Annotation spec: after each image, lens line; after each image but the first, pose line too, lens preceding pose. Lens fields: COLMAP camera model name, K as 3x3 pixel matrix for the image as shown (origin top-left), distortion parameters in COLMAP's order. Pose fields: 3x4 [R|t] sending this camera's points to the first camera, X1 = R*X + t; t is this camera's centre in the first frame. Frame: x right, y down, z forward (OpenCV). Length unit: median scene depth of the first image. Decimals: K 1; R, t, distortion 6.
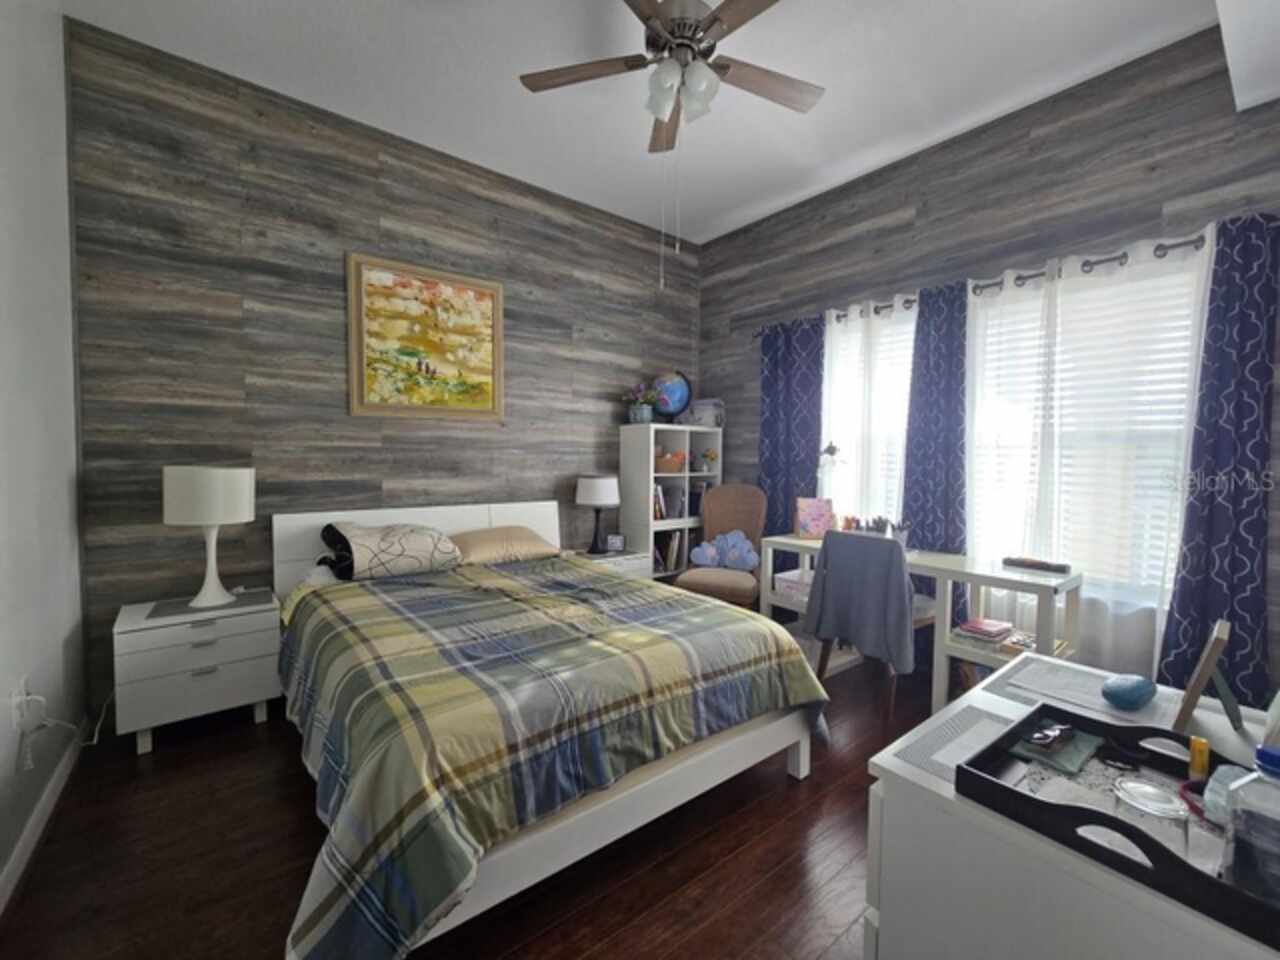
lens RADIAL K [[522.1, 0, 645.9], [0, 522.1, 477.9], [0, 0, 1]] dist [0.000428, -0.000412]
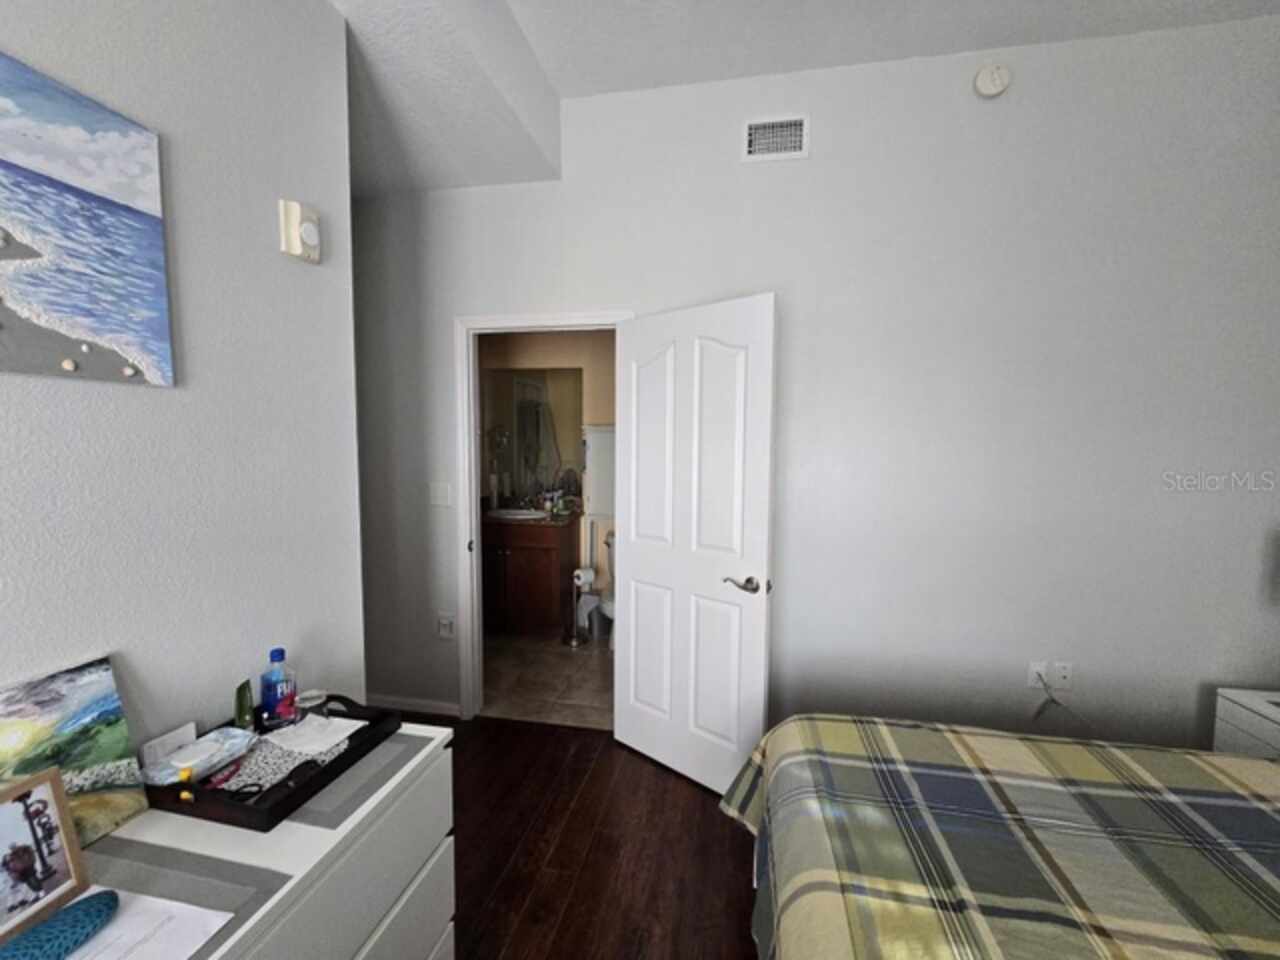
lens RADIAL K [[524.1, 0, 645.1], [0, 524.1, 478.1], [0, 0, 1]] dist [-0.002812, -0.000907]
pose [[-0.754343, 0.023334, -0.656065, 0.302796], [-0.048807, 0.994609, 0.091493, -0.100801], [0.654663, 0.101038, -0.749138, 0.749296]]
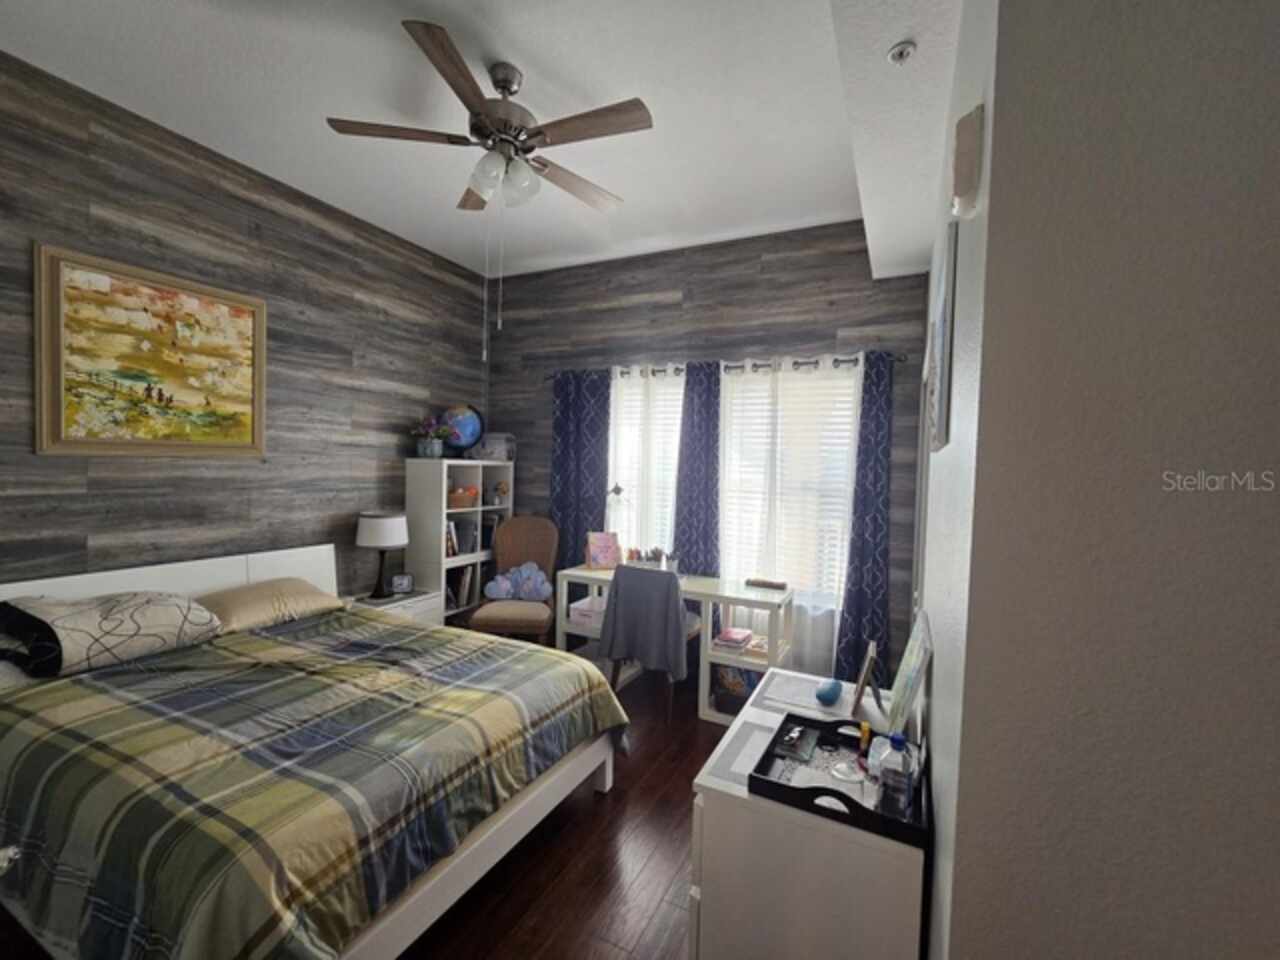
lens RADIAL K [[524.1, 0, 645.1], [0, 524.1, 478.1], [0, 0, 1]] dist [-0.002812, -0.000907]
pose [[0.904379, 0.003359, 0.426718, -0.092716], [0.000371, 0.999962, -0.008659, -0.083463], [-0.426731, 0.007989, 0.904343, -0.071014]]
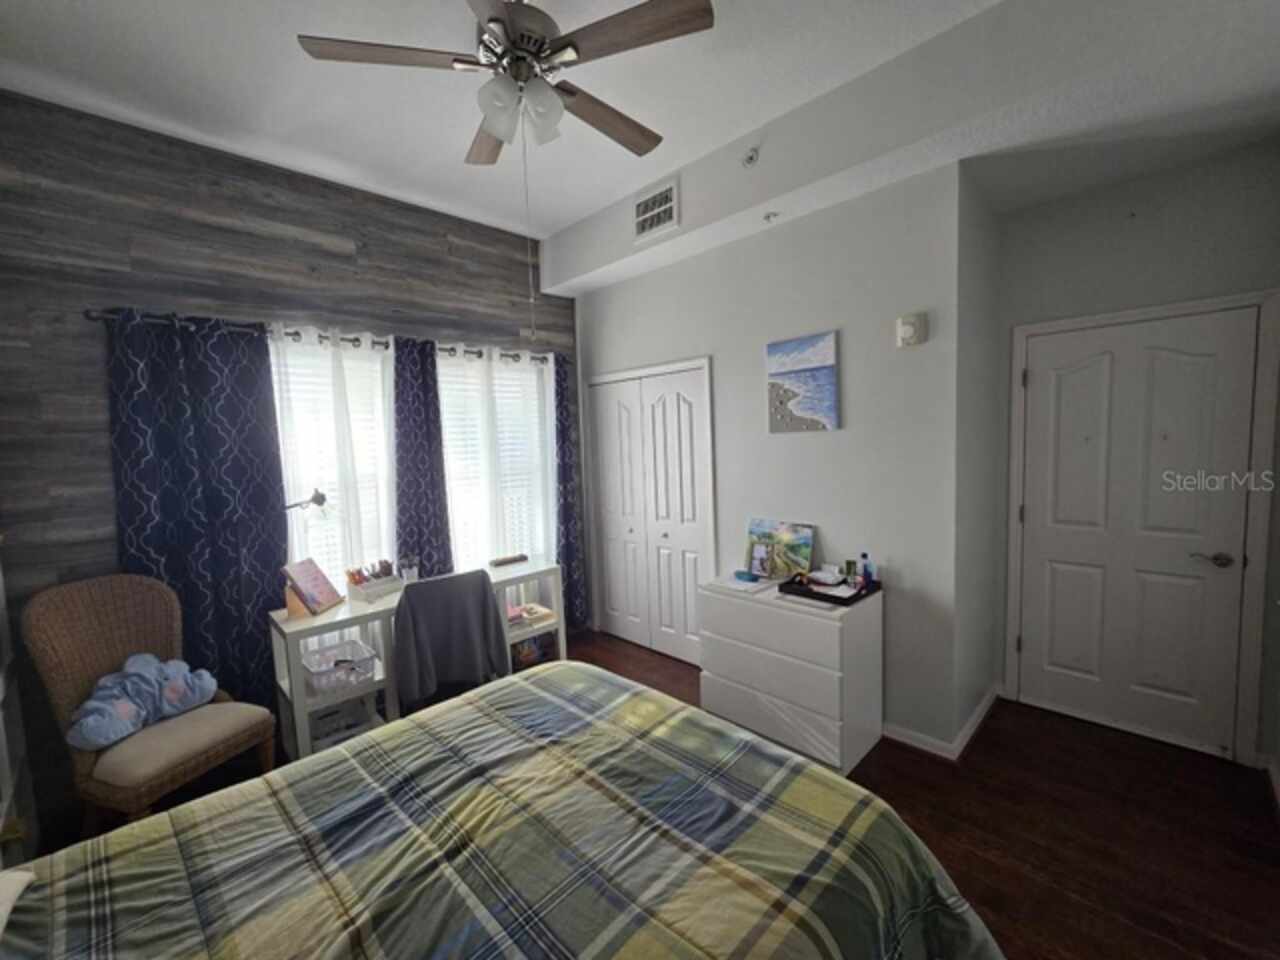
lens RADIAL K [[524.1, 0, 645.1], [0, 524.1, 478.1], [0, 0, 1]] dist [-0.002812, -0.000907]
pose [[-0.110606, -0.084066, 0.990303, -0.628954], [0.079612, 0.992465, 0.093141, -0.145691], [-0.990671, 0.089142, -0.103080, 0.683173]]
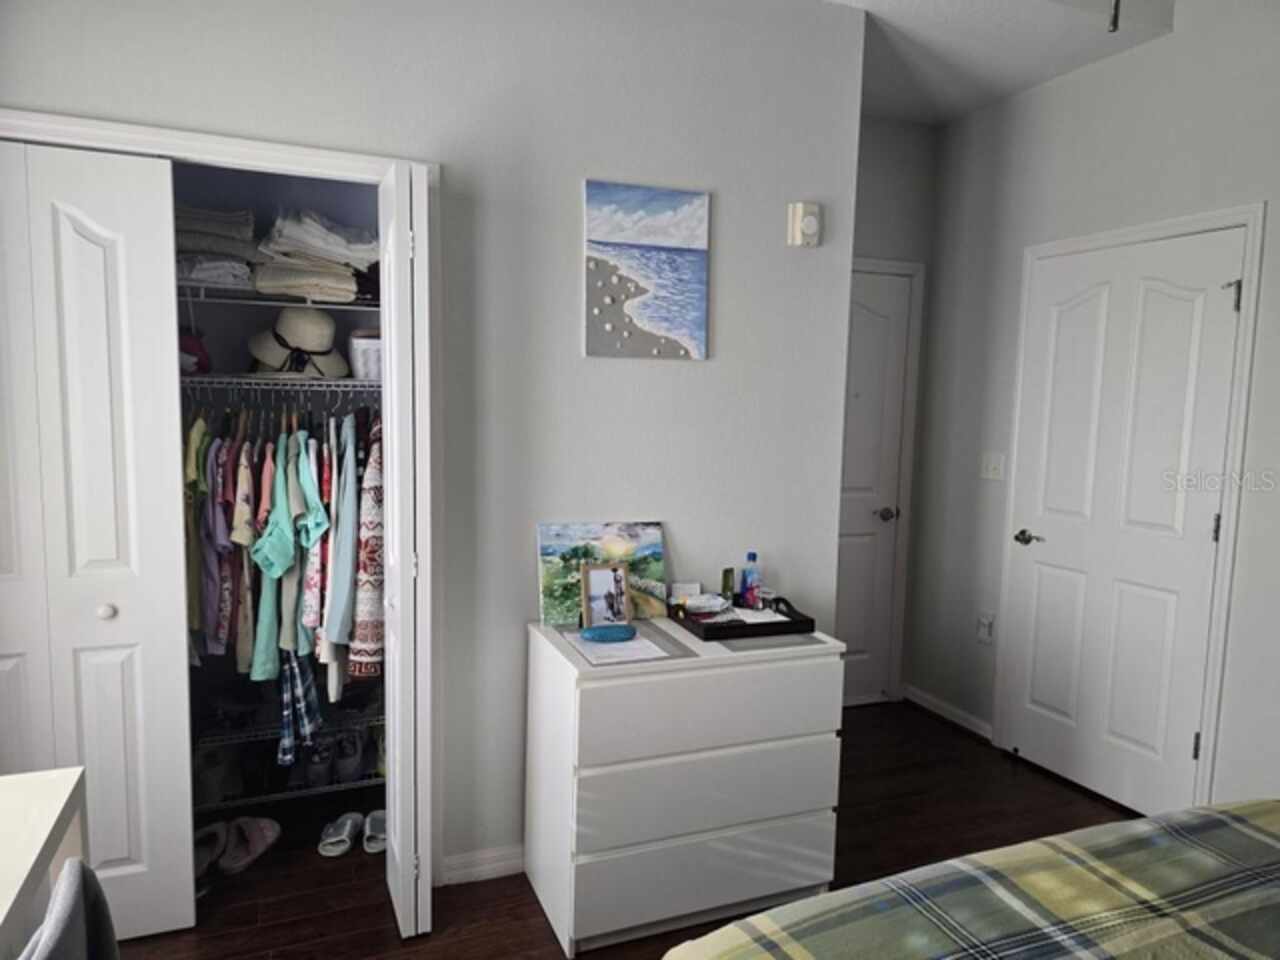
lens RADIAL K [[851.1, 0, 644.4], [0, 851.1, 494.9], [0, 0, 1]] dist [0.087697, -0.078987]
pose [[-0.960780, -0.068398, 0.268743, 0.105124], [-0.025365, 0.986719, 0.160446, -0.118011], [-0.276148, 0.147337, -0.949755, 1.187680]]
